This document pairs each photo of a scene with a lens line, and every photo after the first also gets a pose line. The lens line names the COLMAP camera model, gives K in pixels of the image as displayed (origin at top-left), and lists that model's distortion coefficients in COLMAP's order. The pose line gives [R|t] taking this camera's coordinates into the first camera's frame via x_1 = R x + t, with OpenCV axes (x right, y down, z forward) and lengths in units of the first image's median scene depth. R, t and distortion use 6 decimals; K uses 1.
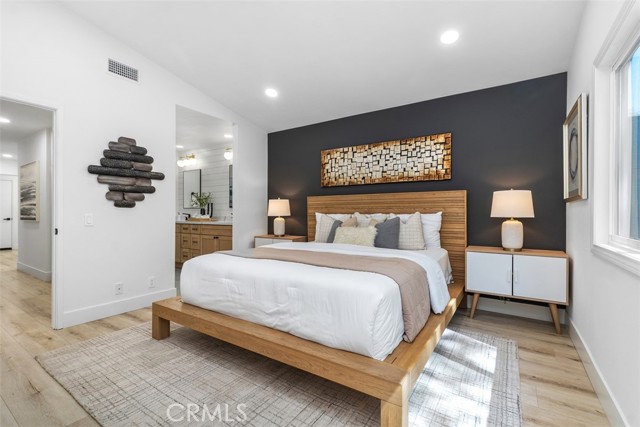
lens RADIAL K [[289.9, 0, 320.0], [0, 289.9, 213.5], [0, 0, 1]] dist [0.004206, -0.000045]
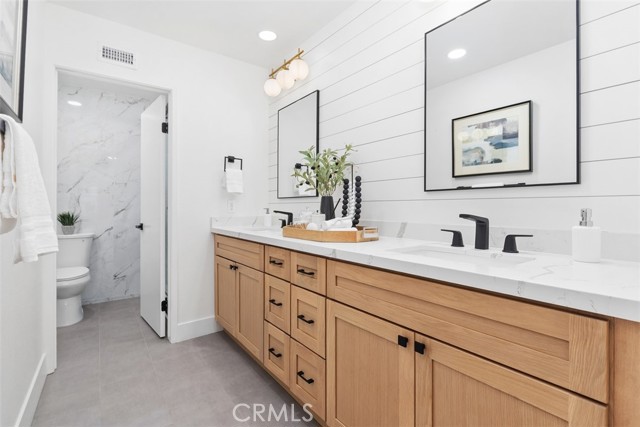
lens RADIAL K [[300.9, 0, 318.7], [0, 300.9, 215.7], [0, 0, 1]] dist [-0.007871, 0.000067]
pose [[0.941937, 0.011271, -0.335600, -0.306761], [-0.004486, 0.999770, 0.020988, -0.003483], [0.335759, -0.018264, 0.941771, 0.696666]]
